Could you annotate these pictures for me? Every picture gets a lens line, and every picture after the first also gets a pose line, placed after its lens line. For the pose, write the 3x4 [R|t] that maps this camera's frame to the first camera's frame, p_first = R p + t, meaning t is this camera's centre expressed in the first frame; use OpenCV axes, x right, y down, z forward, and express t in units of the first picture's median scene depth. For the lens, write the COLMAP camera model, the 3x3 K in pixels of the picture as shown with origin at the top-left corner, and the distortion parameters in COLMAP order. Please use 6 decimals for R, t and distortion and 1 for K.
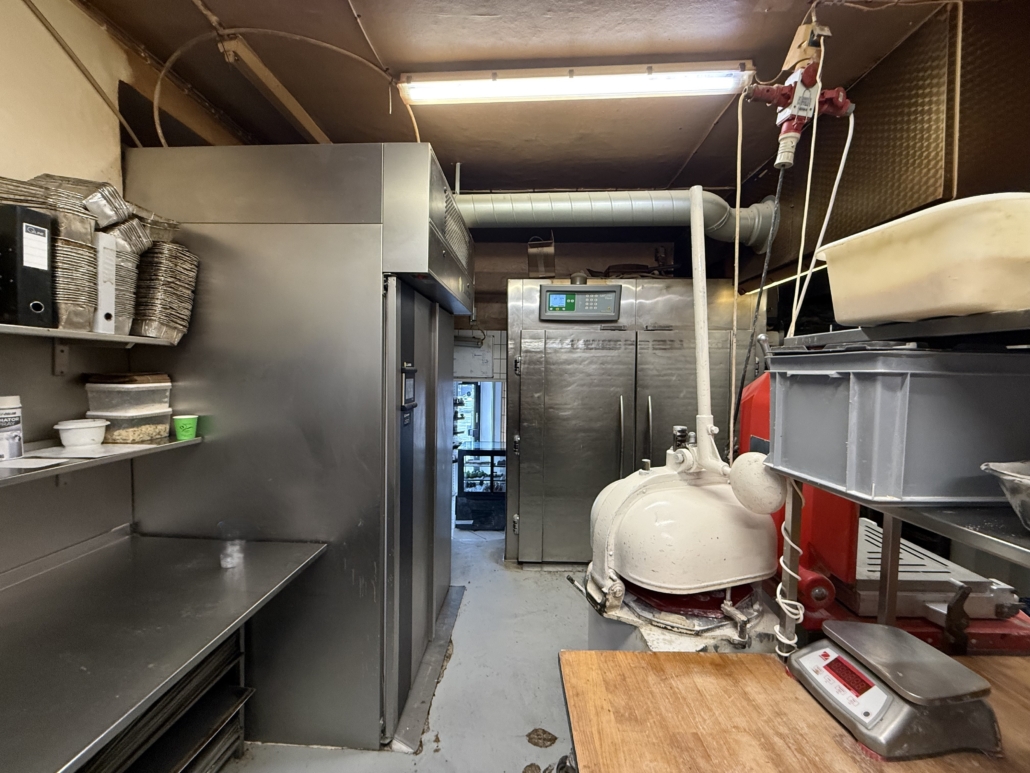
lens RADIAL K [[408.5, 0, 512.4], [0, 408.5, 386.0], [0, 0, 1]] dist [-0.000809, -0.000103]
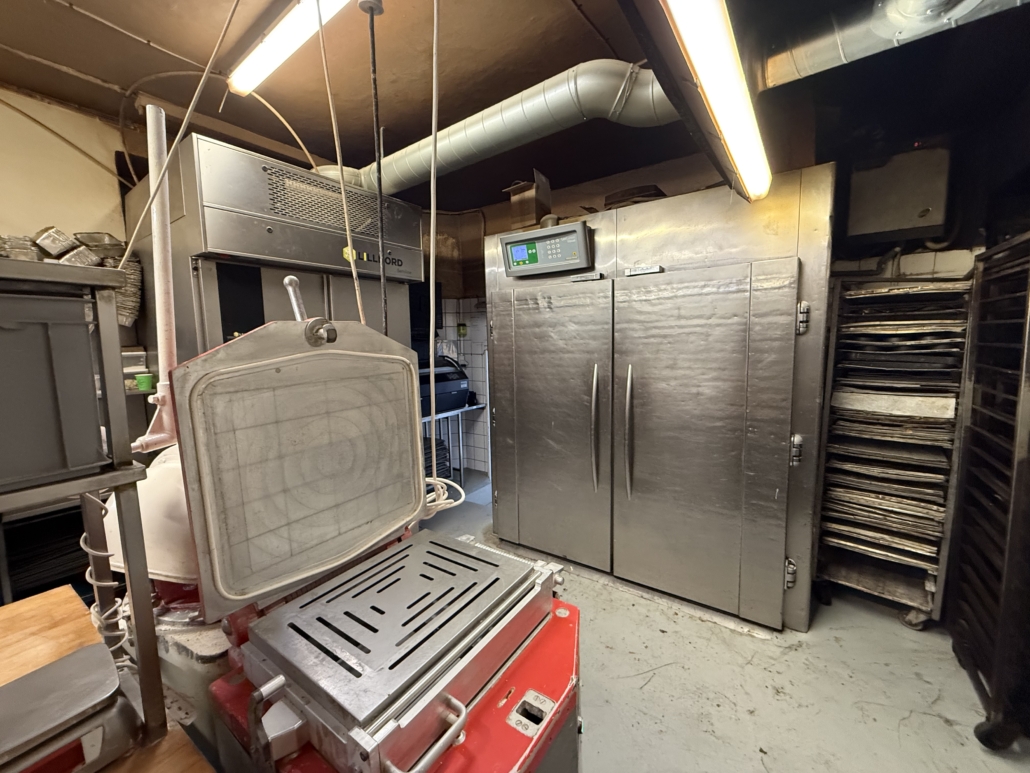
lens RADIAL K [[410.3, 0, 511.8], [0, 410.3, 385.8], [0, 0, 1]] dist [0.000282, 0.000102]
pose [[0.834574, 0.035407, -0.549757, 1.040192], [0.005208, 0.997381, 0.072142, 0.012943], [0.550871, -0.063071, 0.832204, 0.452955]]
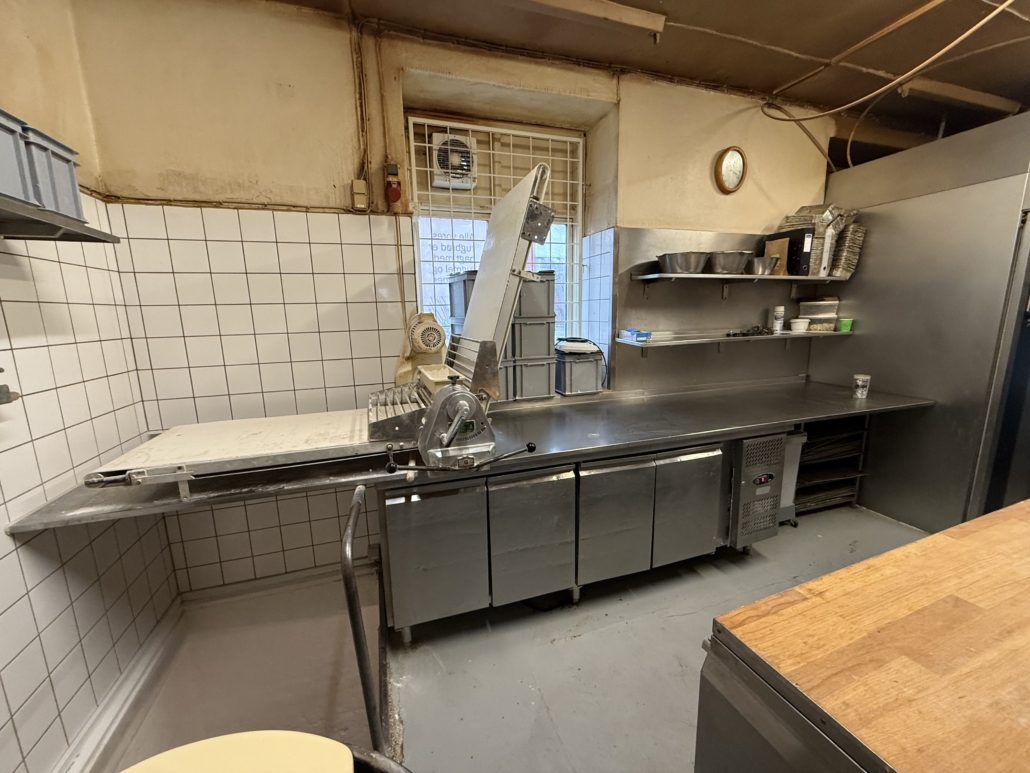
lens RADIAL K [[408.5, 0, 512.4], [0, 408.5, 386.0], [0, 0, 1]] dist [-0.000809, -0.000103]
pose [[0.350804, 0.146135, -0.924976, 0.388816], [-0.013038, 0.988415, 0.151213, 0.104016], [0.936358, -0.040987, 0.348645, -0.983159]]
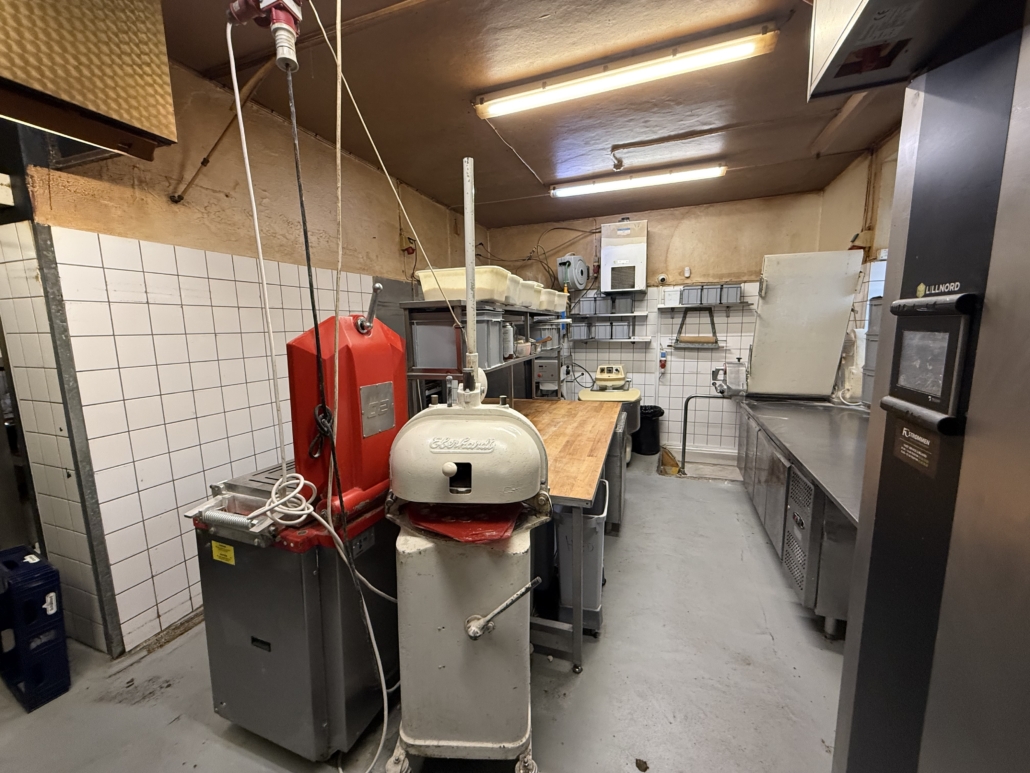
lens RADIAL K [[408.5, 0, 512.4], [0, 408.5, 386.0], [0, 0, 1]] dist [-0.000809, -0.000103]
pose [[-0.949169, -0.041094, 0.312072, -0.038687], [0.018929, 0.982194, 0.186912, -0.043785], [-0.314196, 0.183318, -0.931491, 1.462688]]
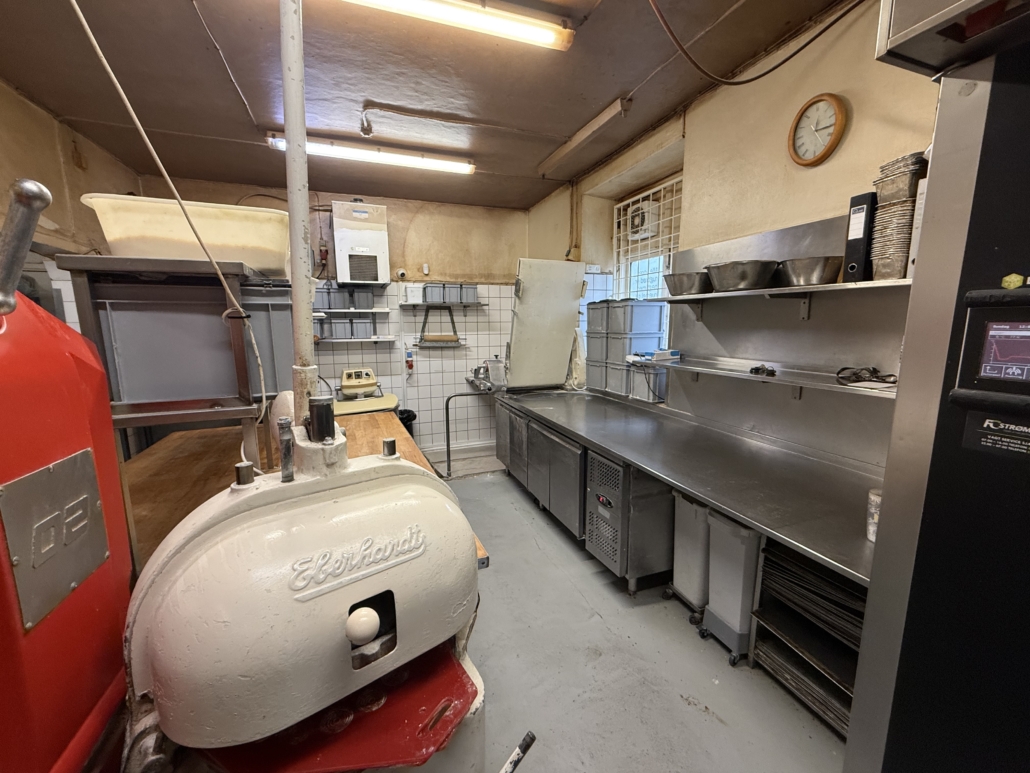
lens RADIAL K [[408.5, 0, 512.4], [0, 408.5, 386.0], [0, 0, 1]] dist [-0.000809, -0.000103]
pose [[-0.921396, 0.050844, -0.385285, 0.277895], [-0.023537, 0.982284, 0.185915, -0.019106], [0.387912, 0.180370, -0.903875, 1.171443]]
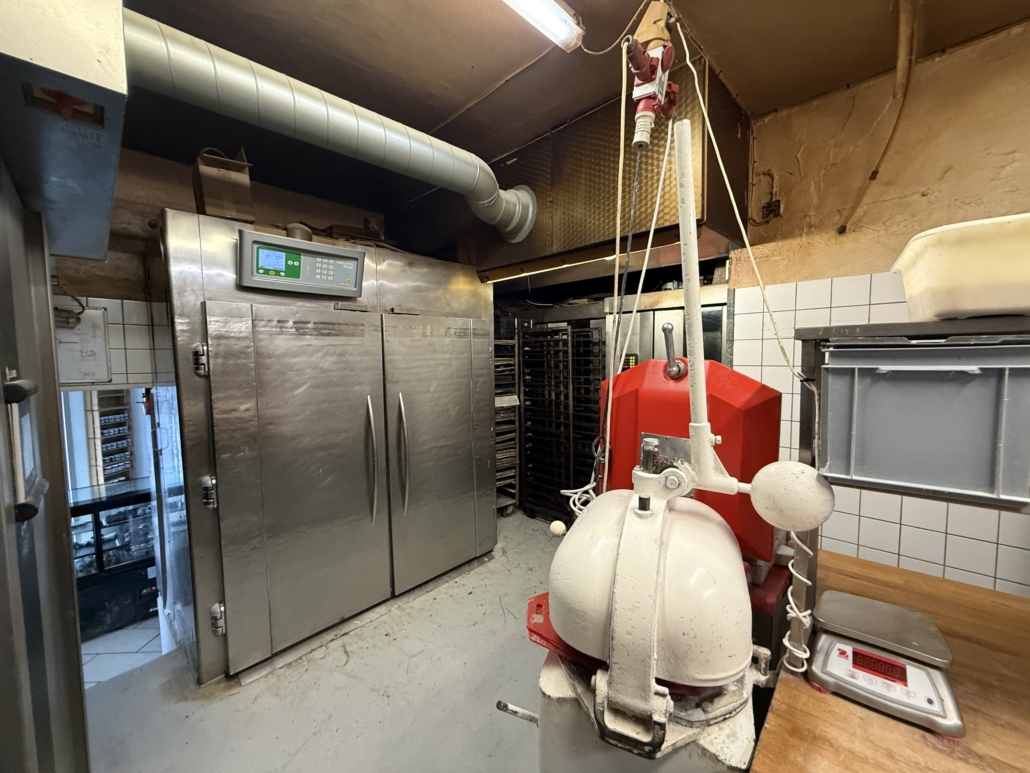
lens RADIAL K [[408.5, 0, 512.4], [0, 408.5, 386.0], [0, 0, 1]] dist [-0.000809, -0.000103]
pose [[0.665956, -0.073361, 0.742375, -0.237715], [0.050909, 0.997302, 0.052884, -0.040014], [-0.744252, 0.002575, 0.667894, 0.495504]]
